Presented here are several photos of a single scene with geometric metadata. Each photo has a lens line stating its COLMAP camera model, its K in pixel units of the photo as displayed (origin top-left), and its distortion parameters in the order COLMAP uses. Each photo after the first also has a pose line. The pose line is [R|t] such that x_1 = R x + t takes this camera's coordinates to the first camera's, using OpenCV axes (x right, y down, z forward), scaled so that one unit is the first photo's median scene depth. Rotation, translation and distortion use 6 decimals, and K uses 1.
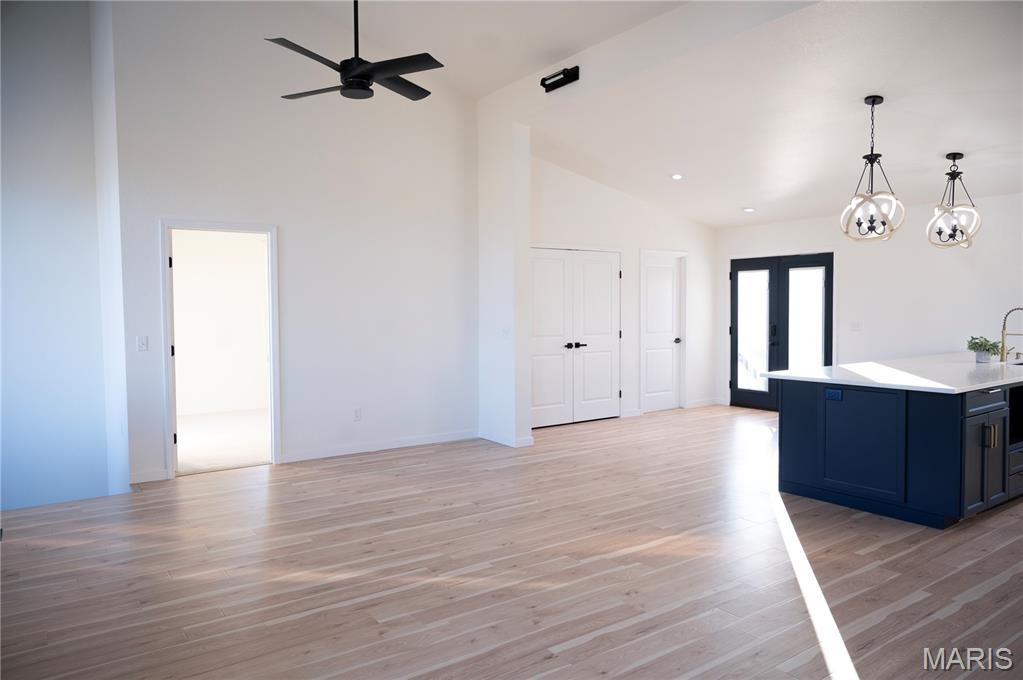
lens RADIAL K [[692.4, 0, 507.3], [0, 692.4, 336.0], [0, 0, 1]] dist [-0.003810, 0.000378]
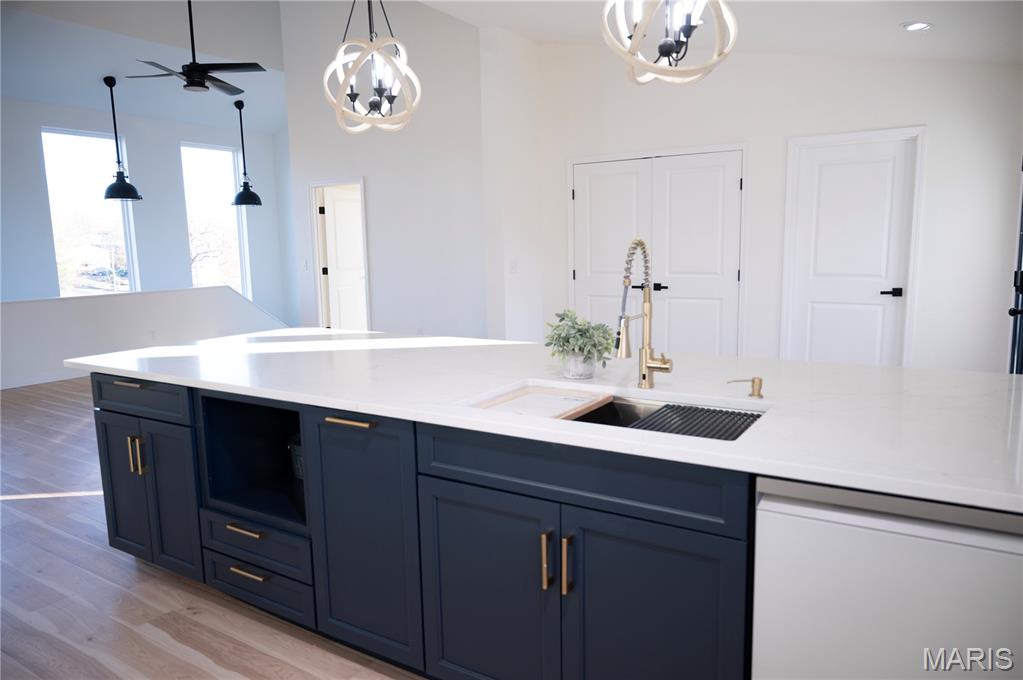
lens RADIAL K [[692.4, 0, 507.3], [0, 692.4, 336.0], [0, 0, 1]] dist [-0.003810, 0.000378]
pose [[0.371563, 0.128704, -0.919444, 1.216818], [-0.018718, 0.991182, 0.131182, -0.048338], [0.928219, -0.031532, 0.370695, 0.940775]]
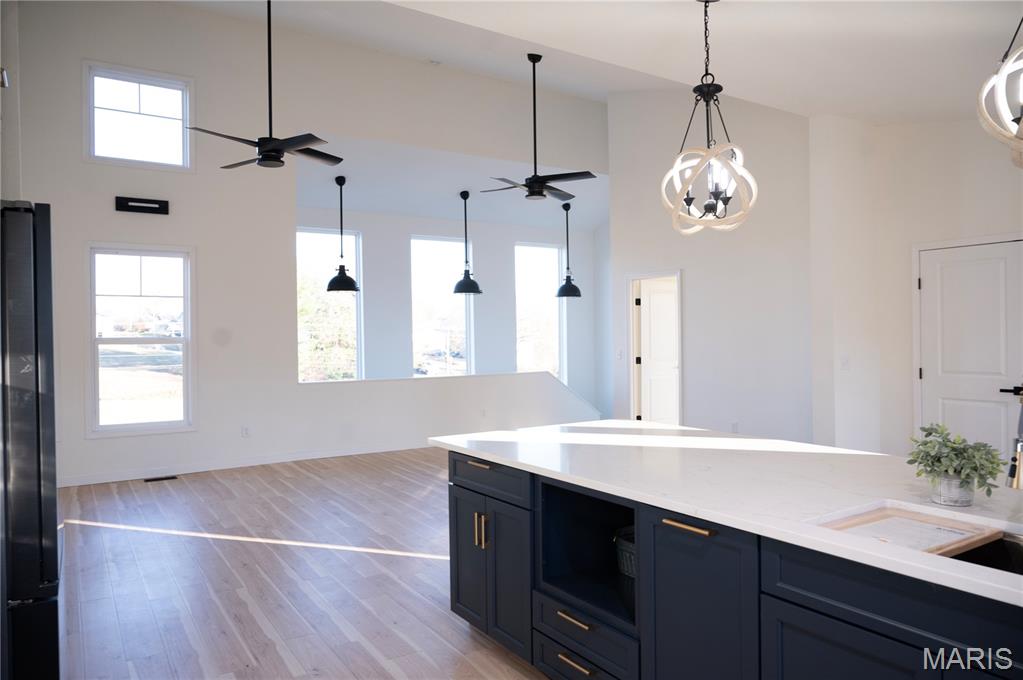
lens RADIAL K [[696.4, 0, 519.8], [0, 696.4, 334.5], [0, 0, 1]] dist [-0.005314, 0.000056]
pose [[-0.032179, 0.013588, -0.999390, 1.220466], [-0.025733, 0.999565, 0.014419, -0.058066], [0.999151, 0.026182, -0.031816, 0.916702]]
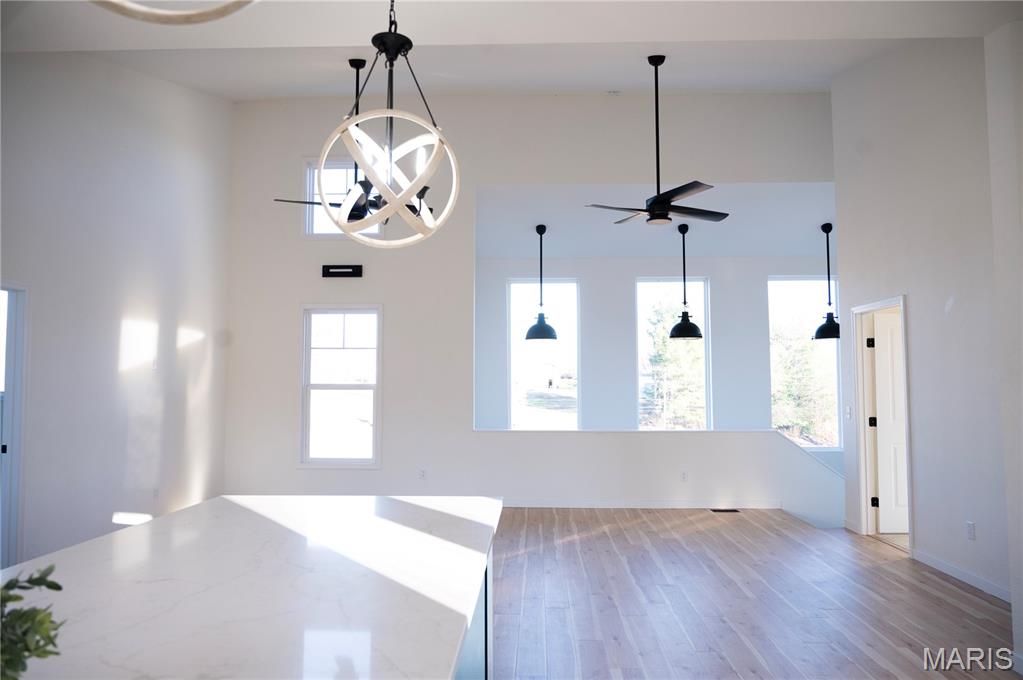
lens RADIAL K [[687.0, 0, 511.5], [0, 687.0, 340.0], [0, 0, 1]] dist [-0.053398, -0.000417]
pose [[-0.607991, -0.038296, -0.793020, 0.867348], [-0.020947, 0.999262, -0.032196, -0.072497], [0.793667, -0.002963, -0.608345, 1.397917]]
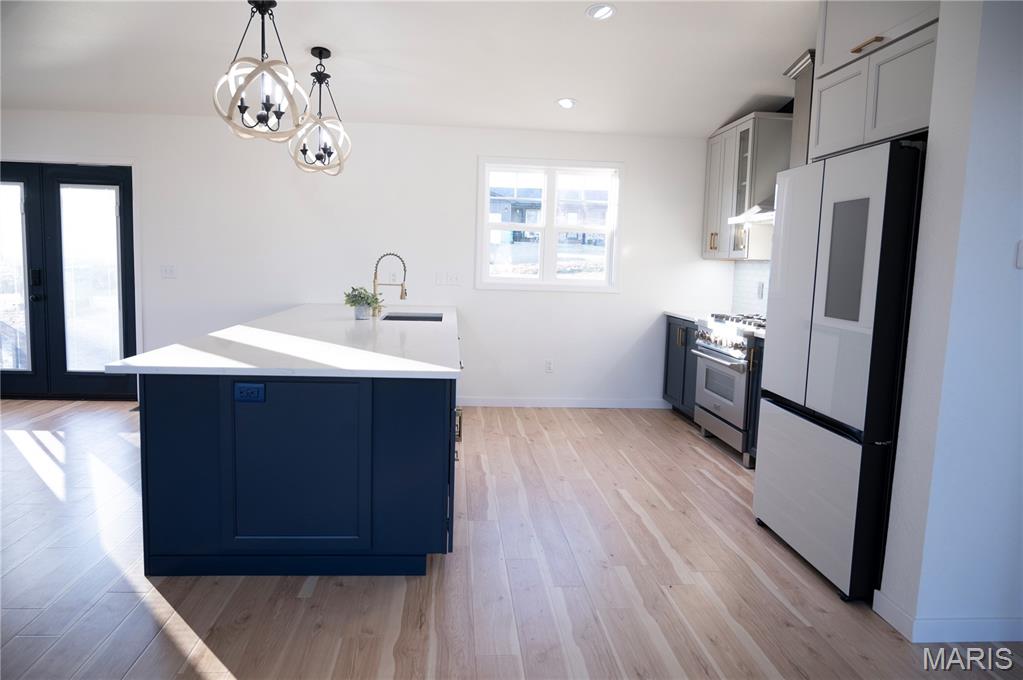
lens RADIAL K [[692.4, 0, 507.3], [0, 692.4, 336.0], [0, 0, 1]] dist [-0.003810, 0.000378]
pose [[0.513718, -0.067898, 0.855268, 0.076497], [0.001555, 0.996936, 0.078211, -0.005459], [-0.857958, -0.038849, 0.512249, 0.431439]]
